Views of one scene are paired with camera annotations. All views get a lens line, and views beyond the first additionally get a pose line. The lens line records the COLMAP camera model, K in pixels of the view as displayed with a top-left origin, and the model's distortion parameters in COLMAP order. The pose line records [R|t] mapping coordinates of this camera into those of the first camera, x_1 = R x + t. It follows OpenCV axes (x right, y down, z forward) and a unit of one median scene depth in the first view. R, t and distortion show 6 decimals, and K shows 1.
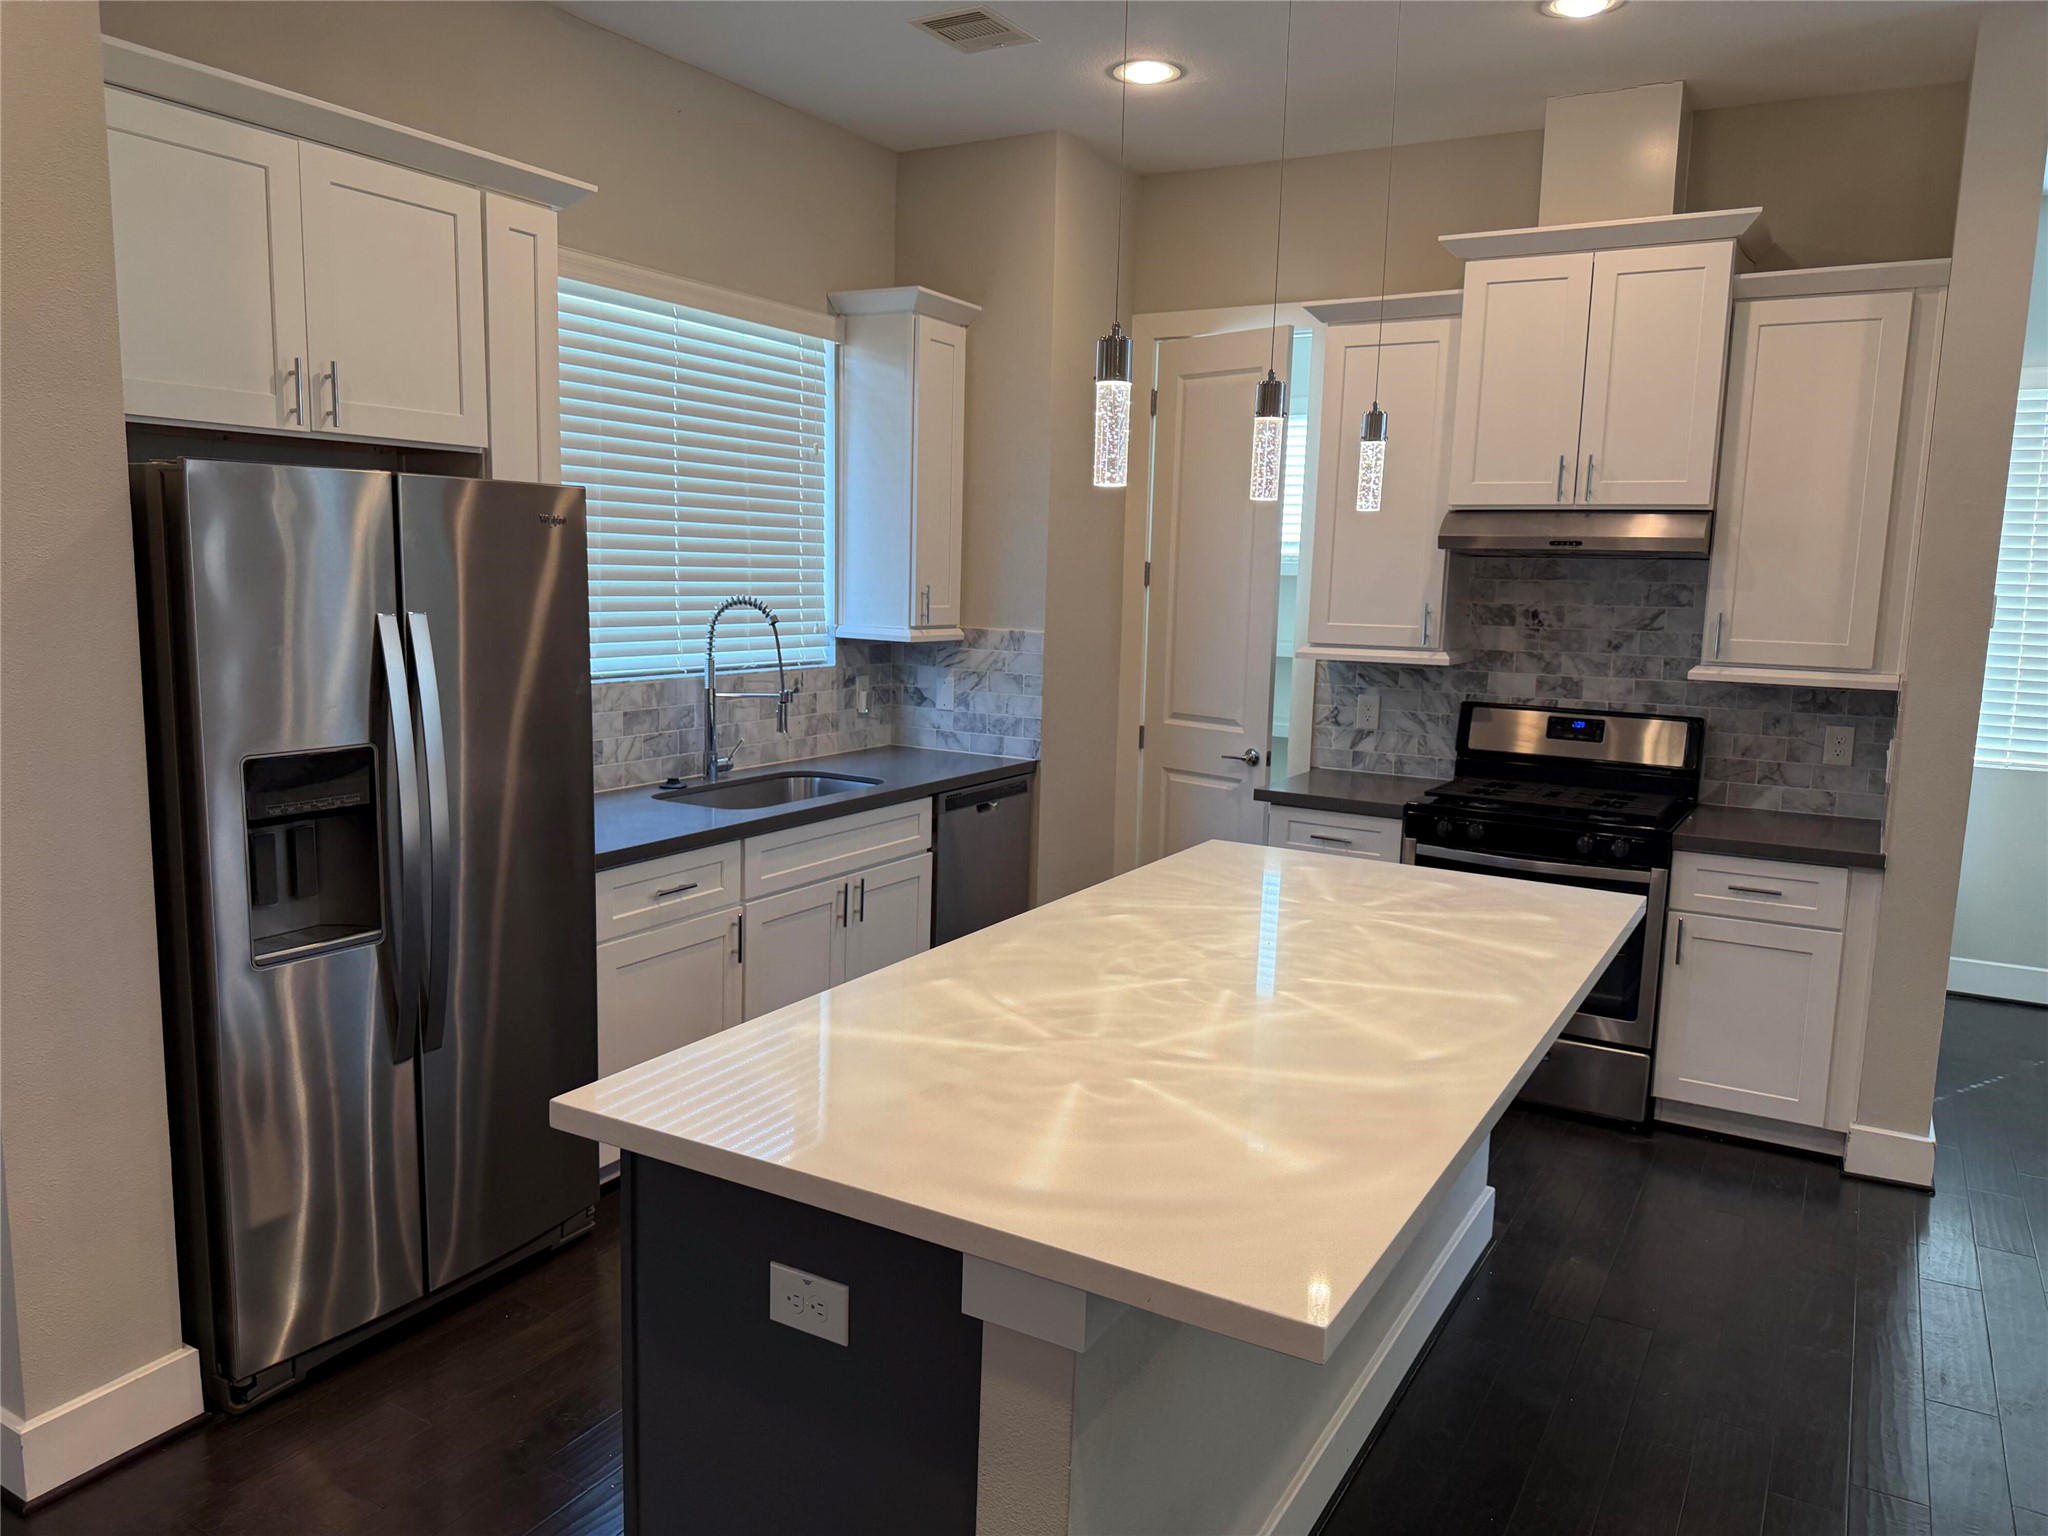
lens RADIAL K [[1450.0, 0, 1024.0], [0, 1450.0, 768.0], [0, 0, 1]] dist [0.075831, -0.097292]
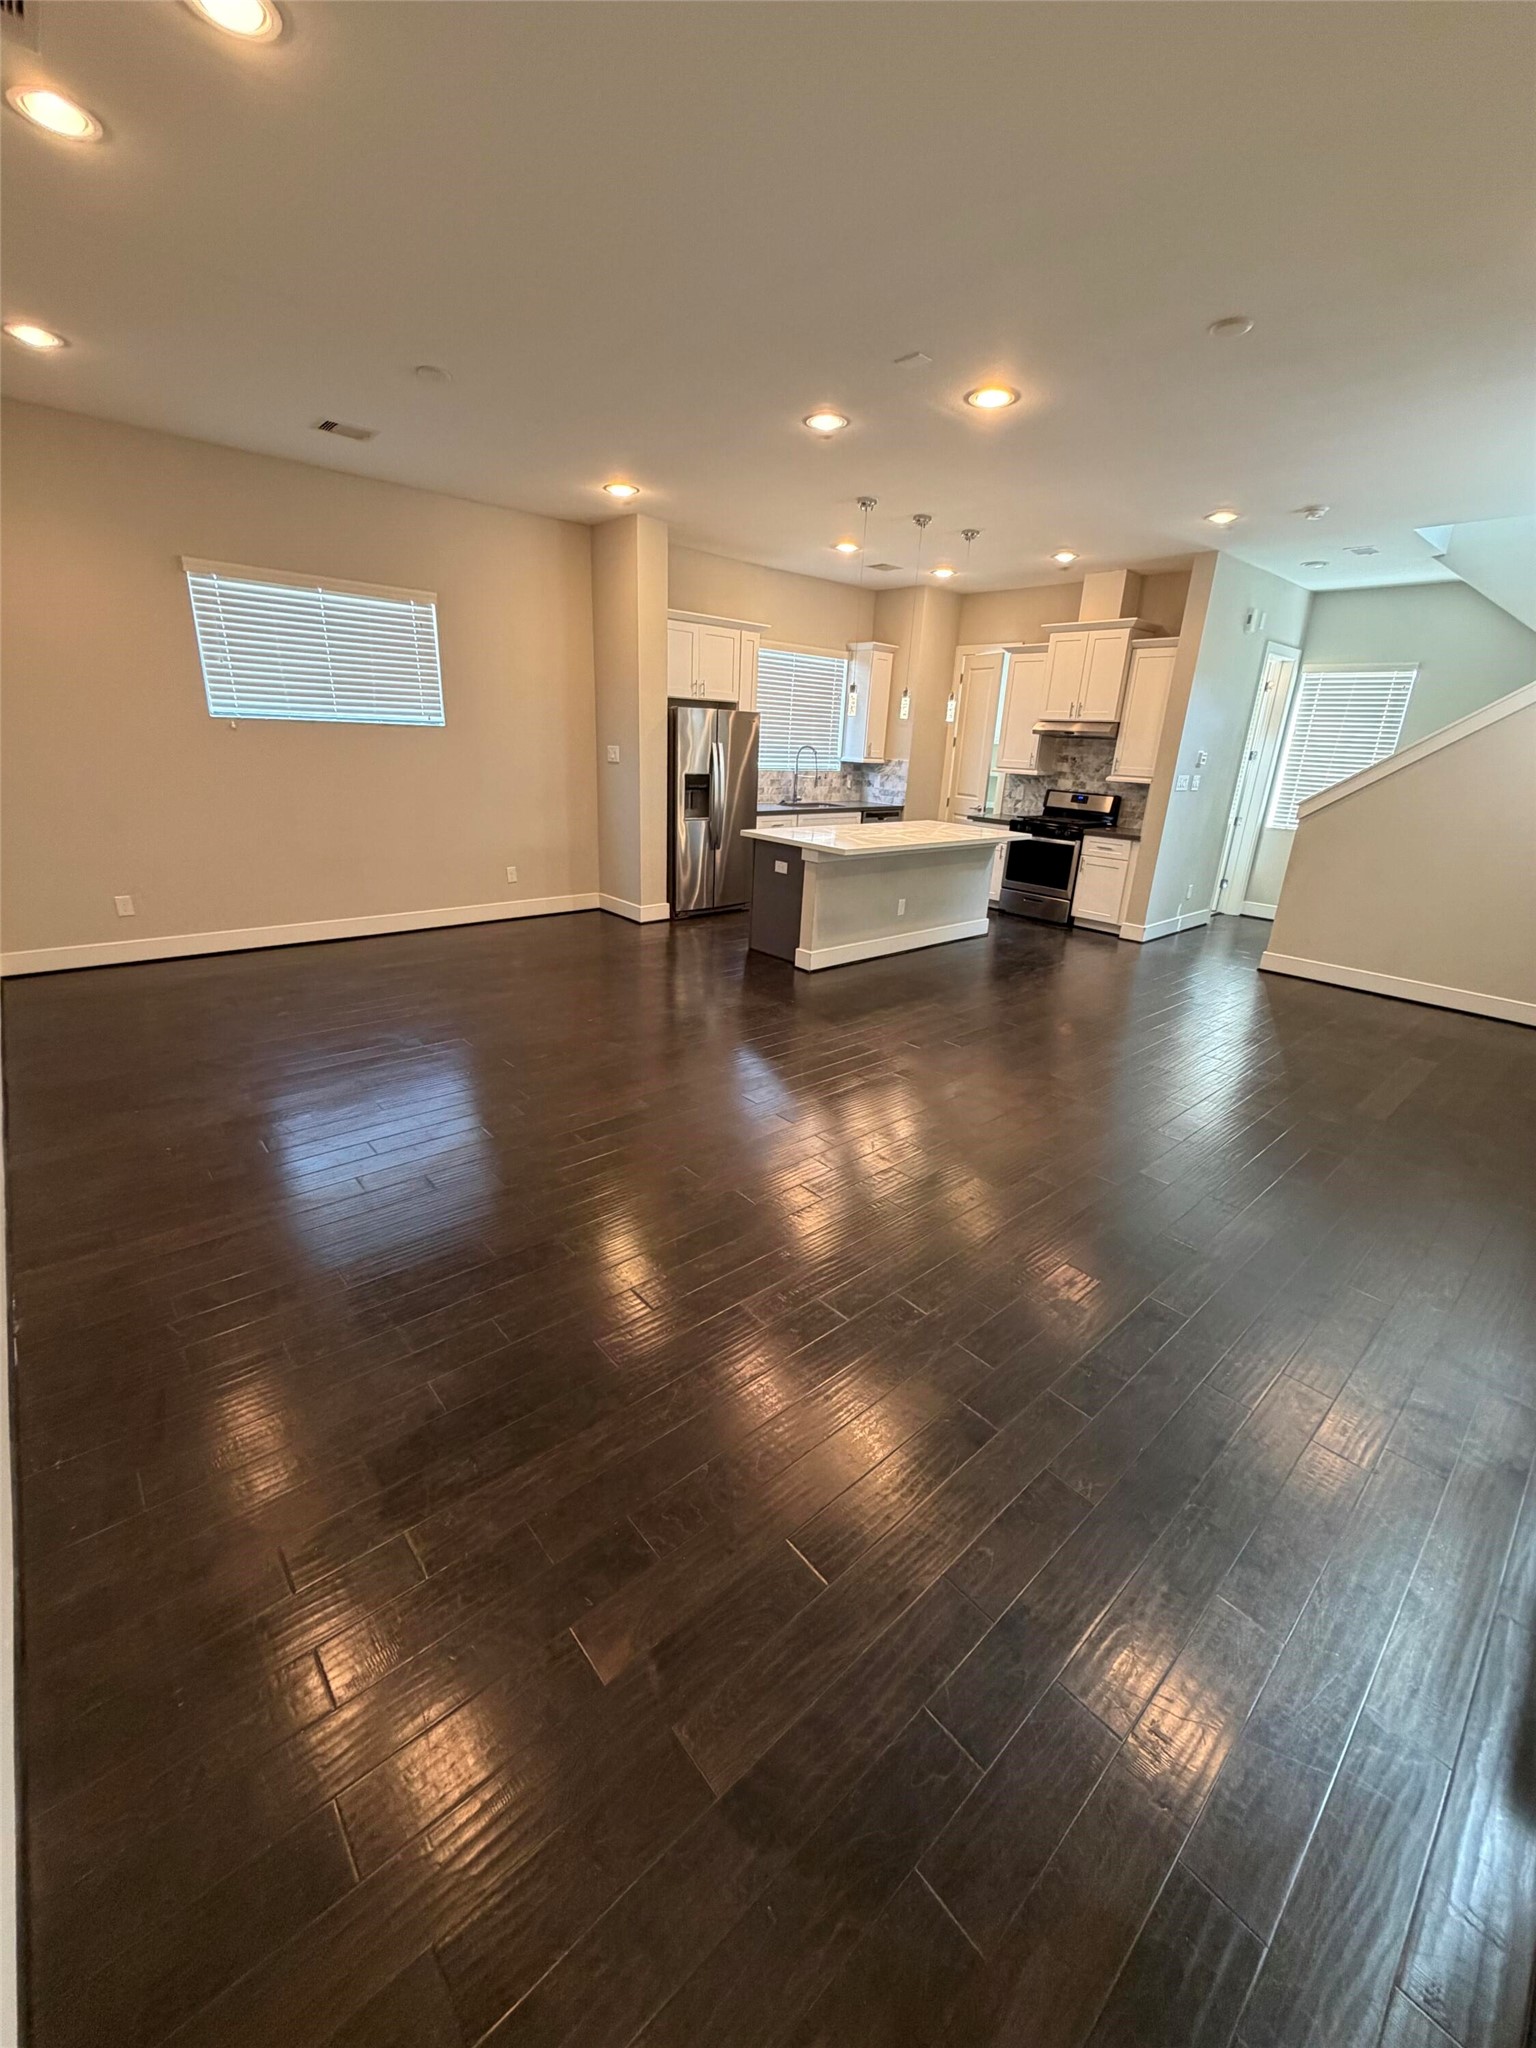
lens RADIAL K [[816.5, 0, 768.0], [0, 816.5, 1024.0], [0, 0, 1]] dist [0.000626, 0.000317]
pose [[0.950737, 0.119504, -0.286037, 0.306006], [-0.063314, 0.978114, 0.198204, 0.130895], [0.303463, -0.170329, 0.937496, -0.817402]]
